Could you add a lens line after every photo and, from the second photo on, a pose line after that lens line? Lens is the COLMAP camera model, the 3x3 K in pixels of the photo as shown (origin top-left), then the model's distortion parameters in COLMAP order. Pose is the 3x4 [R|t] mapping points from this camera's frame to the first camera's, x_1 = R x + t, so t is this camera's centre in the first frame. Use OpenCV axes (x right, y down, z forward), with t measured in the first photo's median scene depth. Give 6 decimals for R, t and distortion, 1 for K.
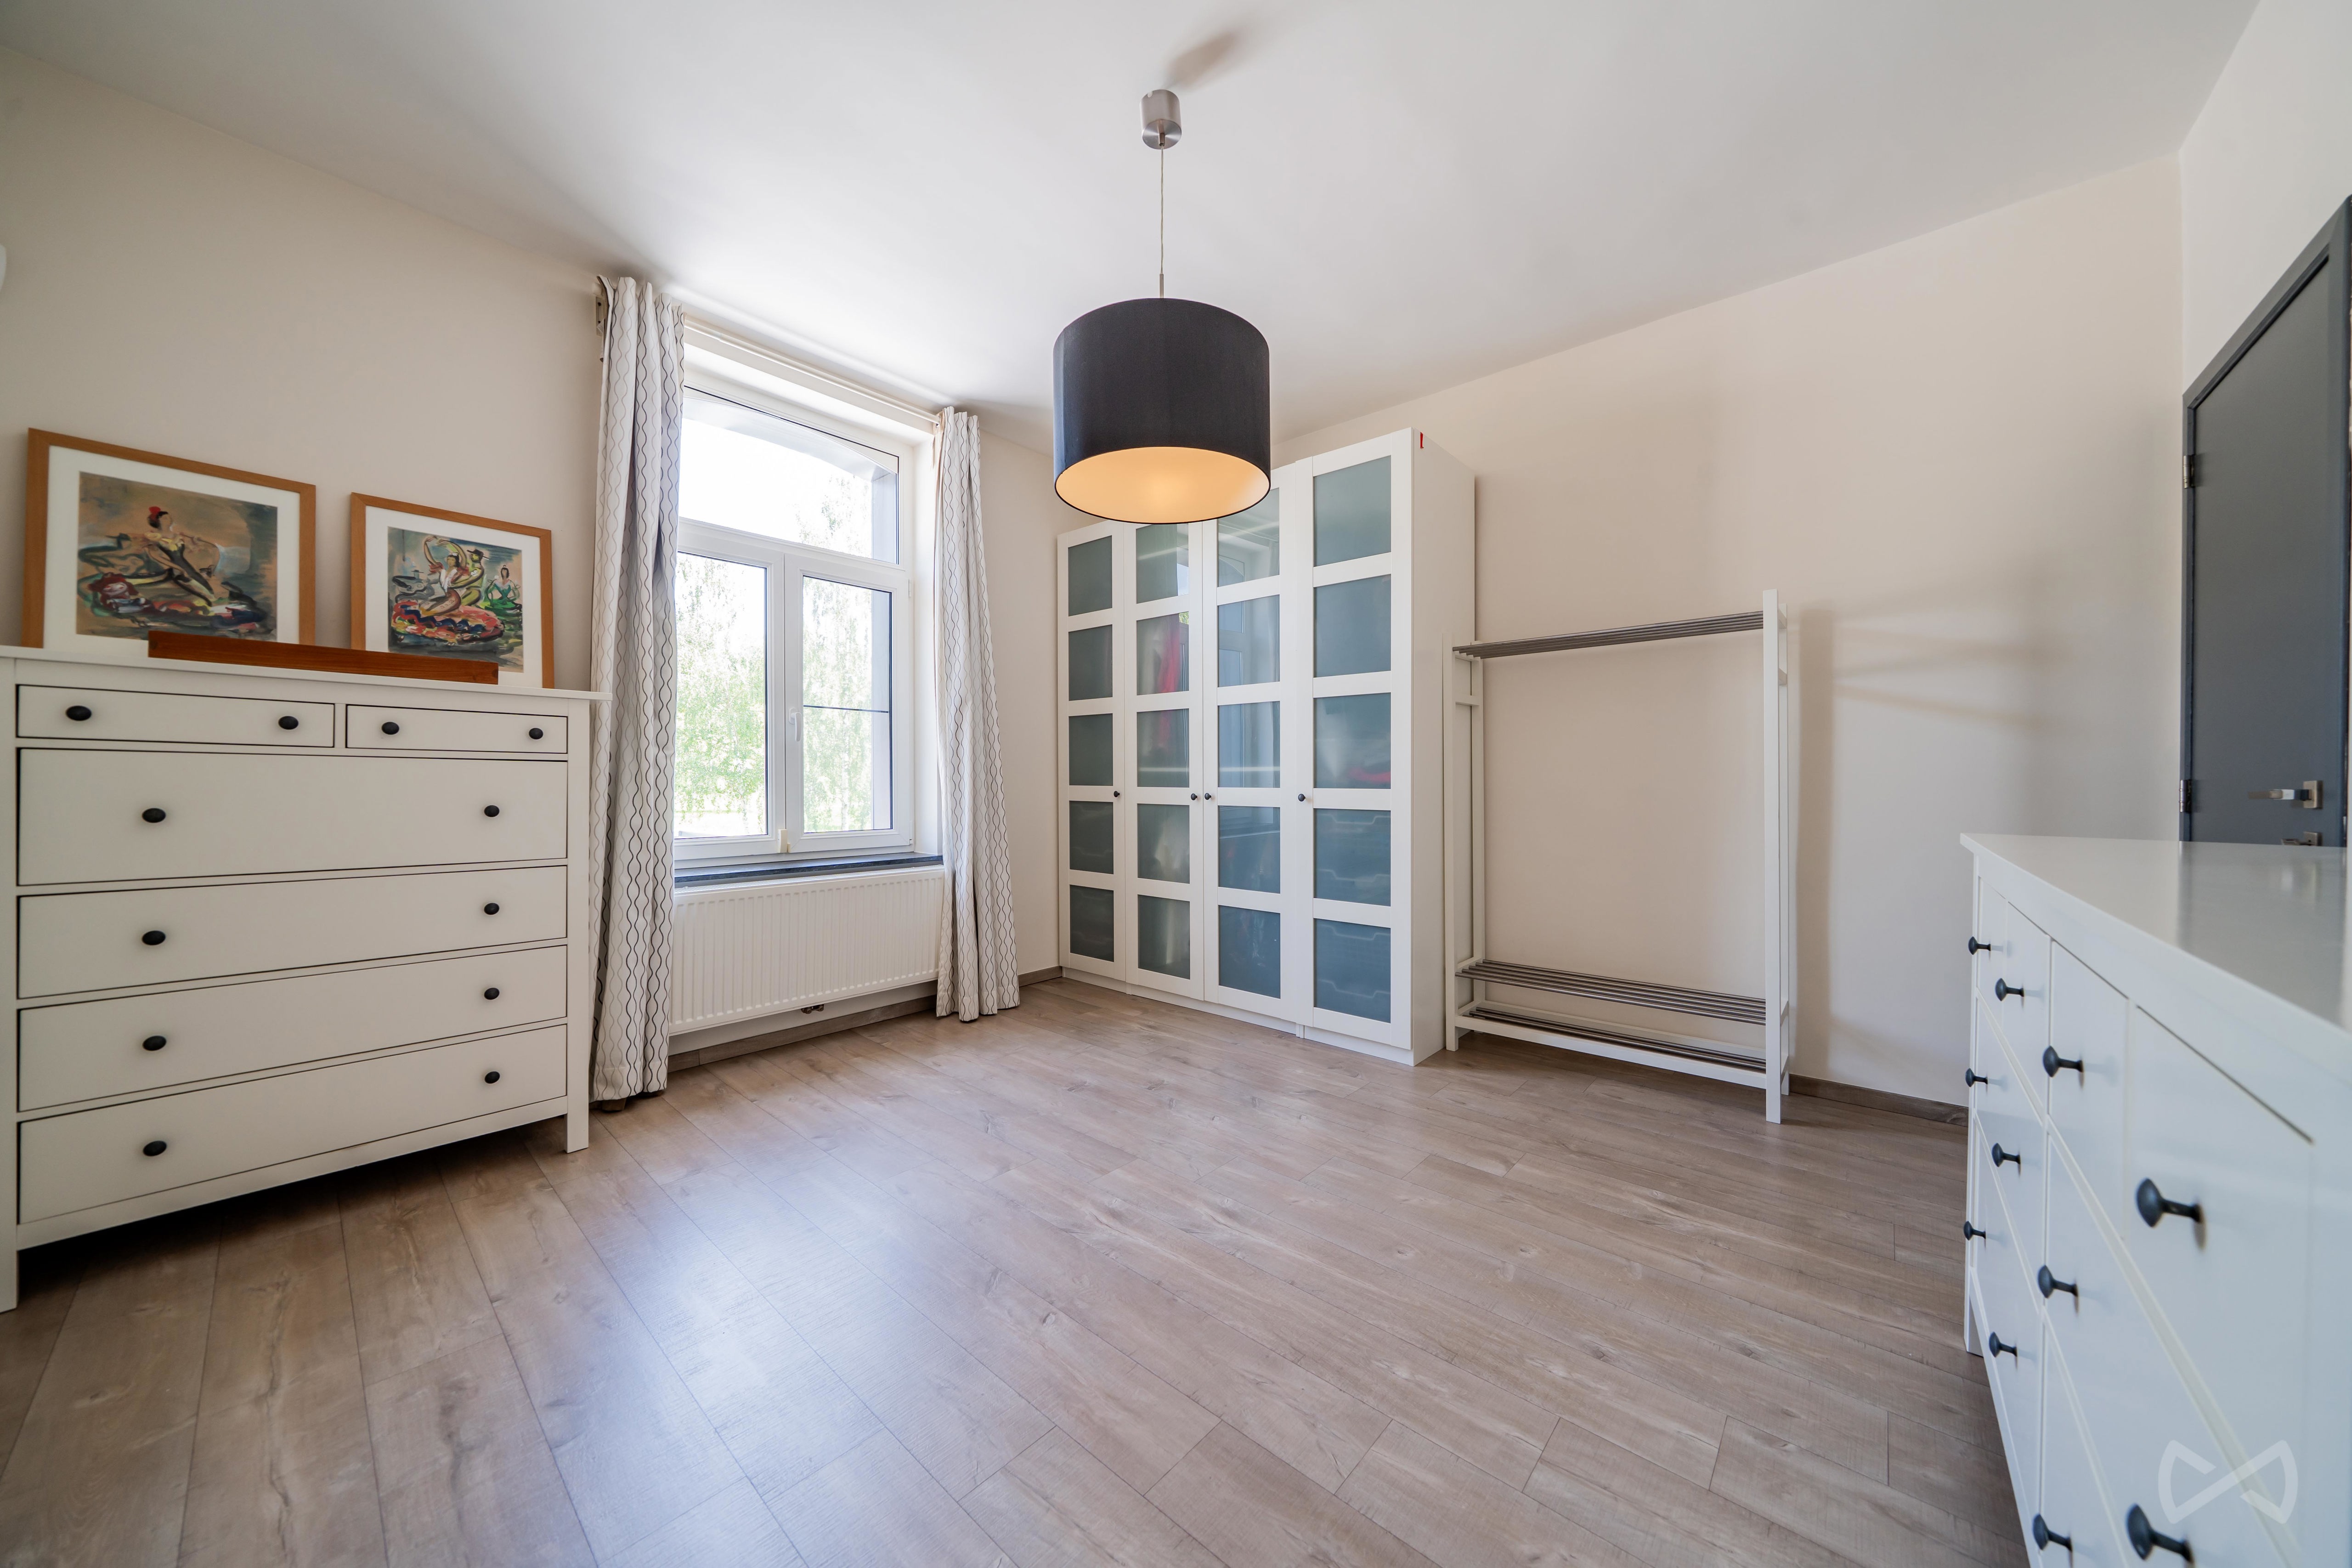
lens RADIAL K [[797.0, 0, 1176.0], [0, 797.0, 784.0], [0, 0, 1]] dist [-0.006107, 0.000108]
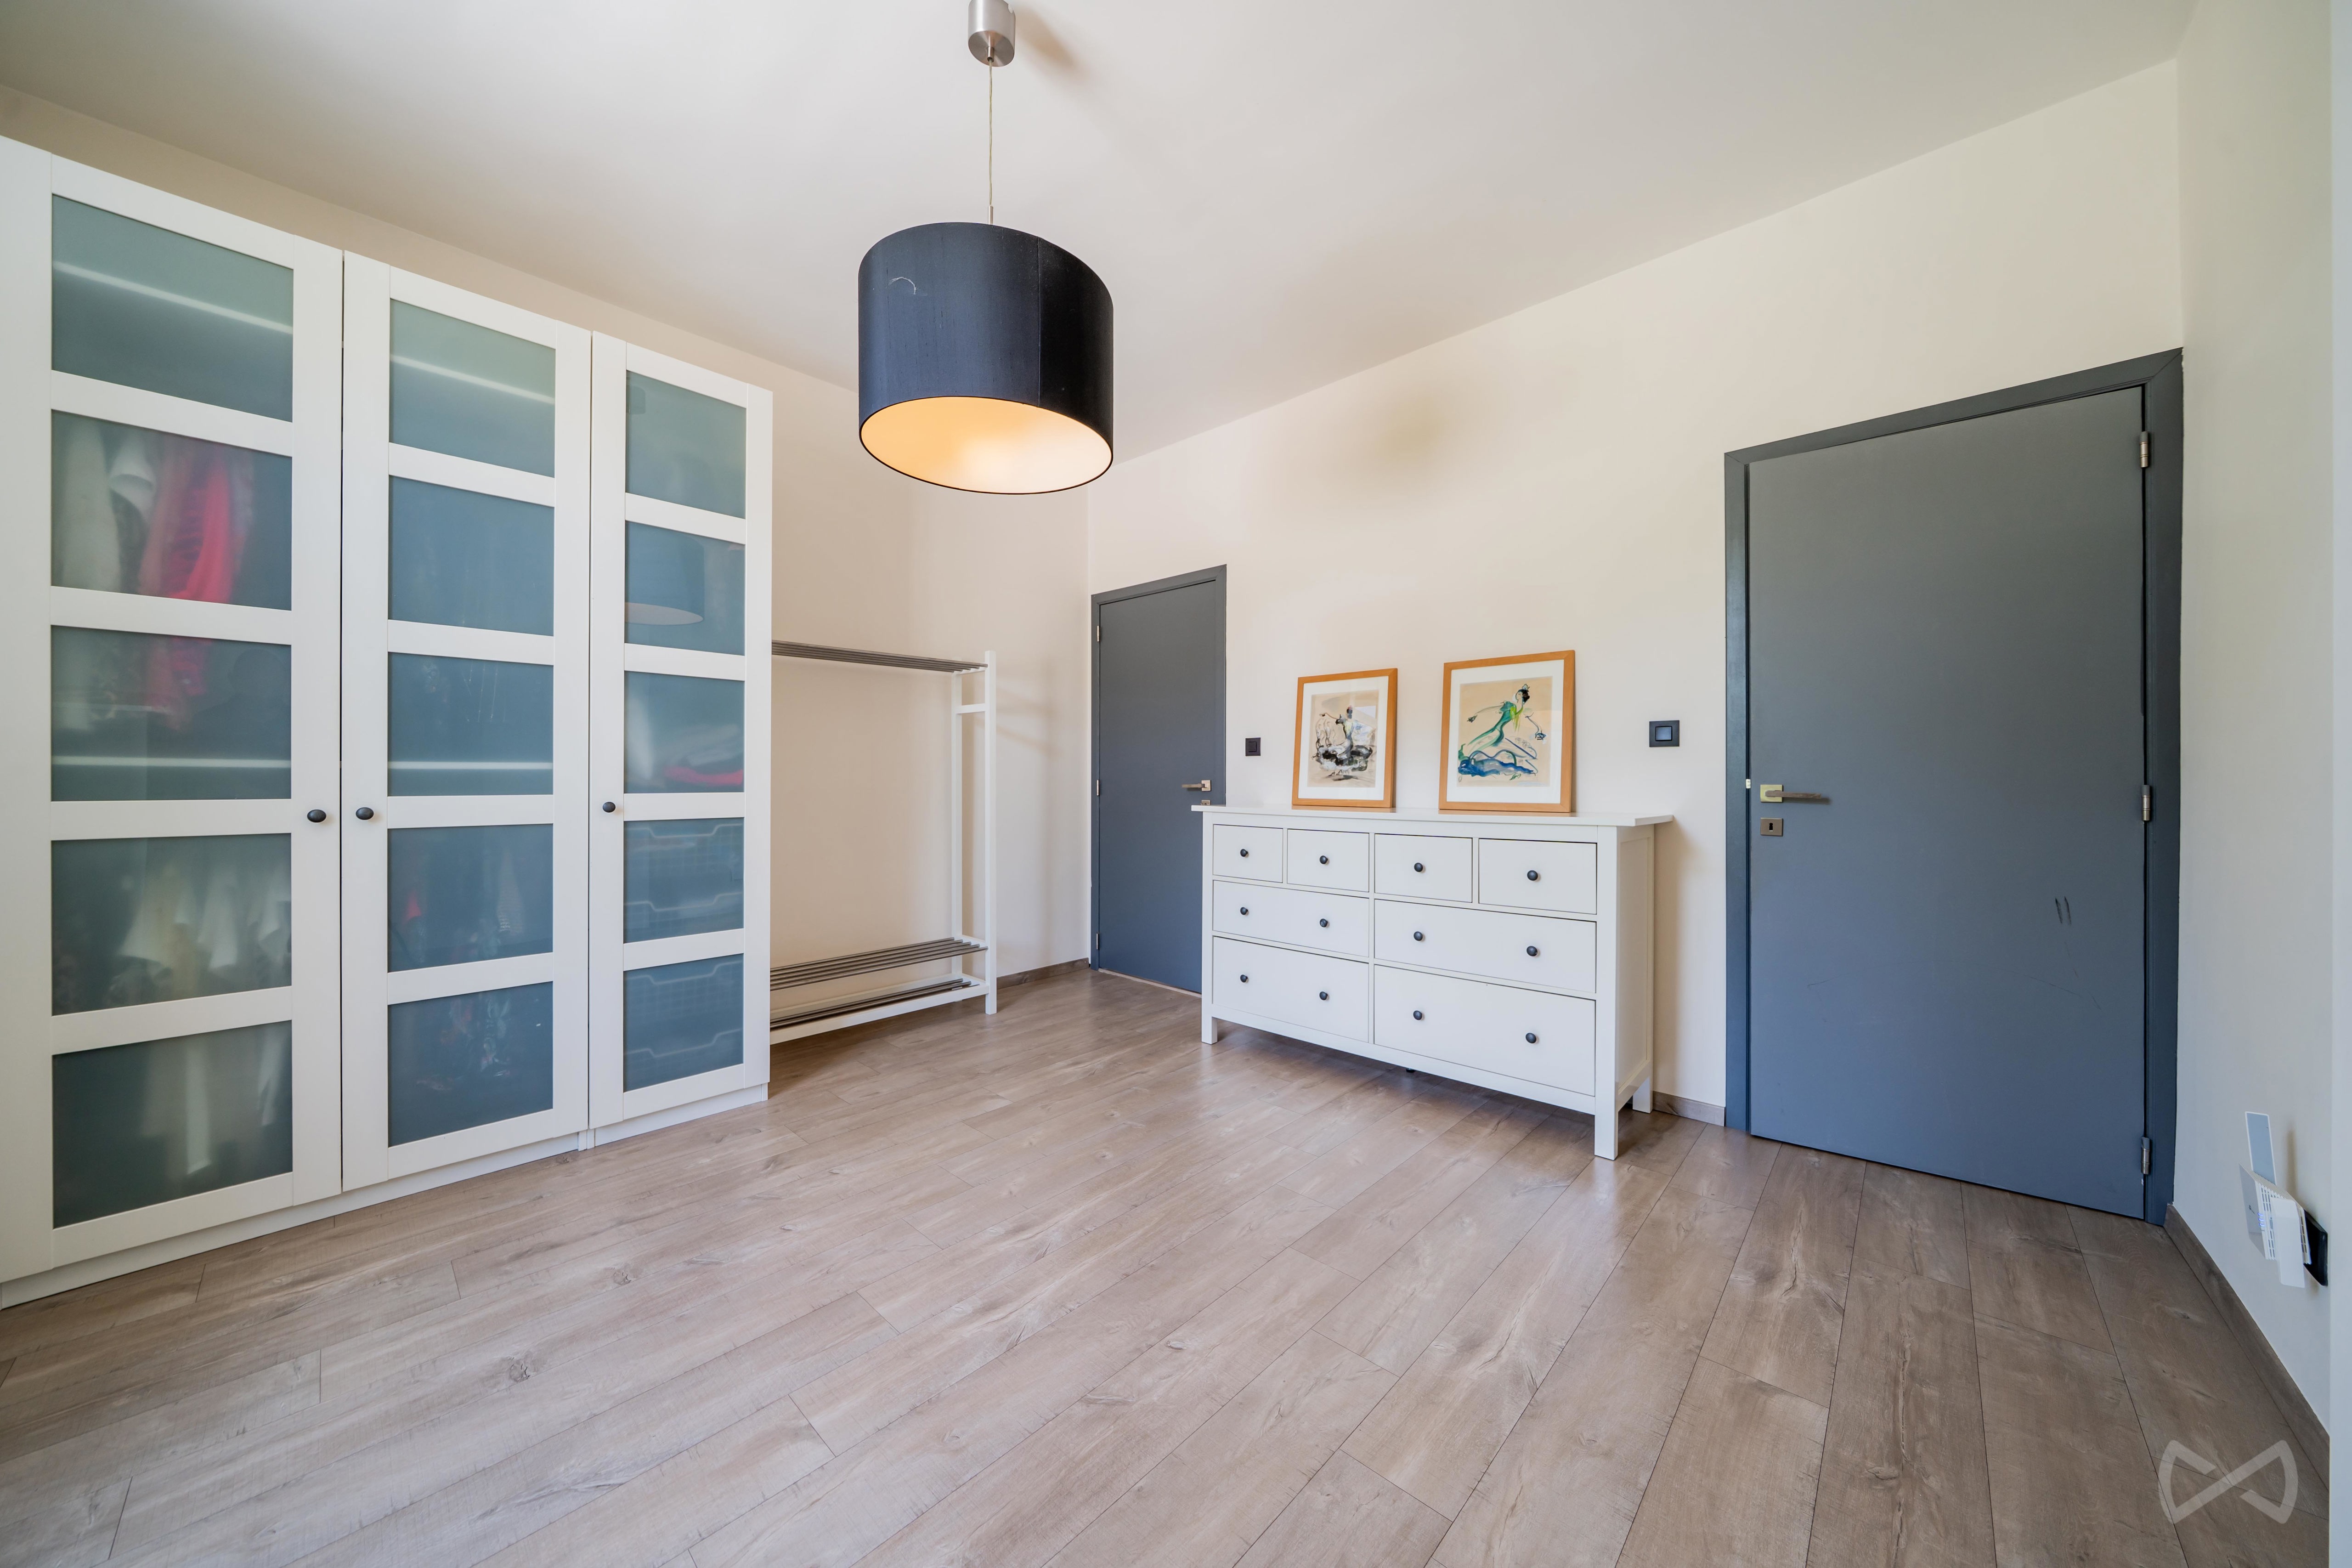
lens RADIAL K [[797.0, 0, 1176.0], [0, 797.0, 784.0], [0, 0, 1]] dist [-0.006107, 0.000108]
pose [[0.030212, -0.007679, 0.999514, -0.582635], [0.007000, 0.999948, 0.007471, -0.006201], [-0.999519, 0.006770, 0.030265, 0.505901]]
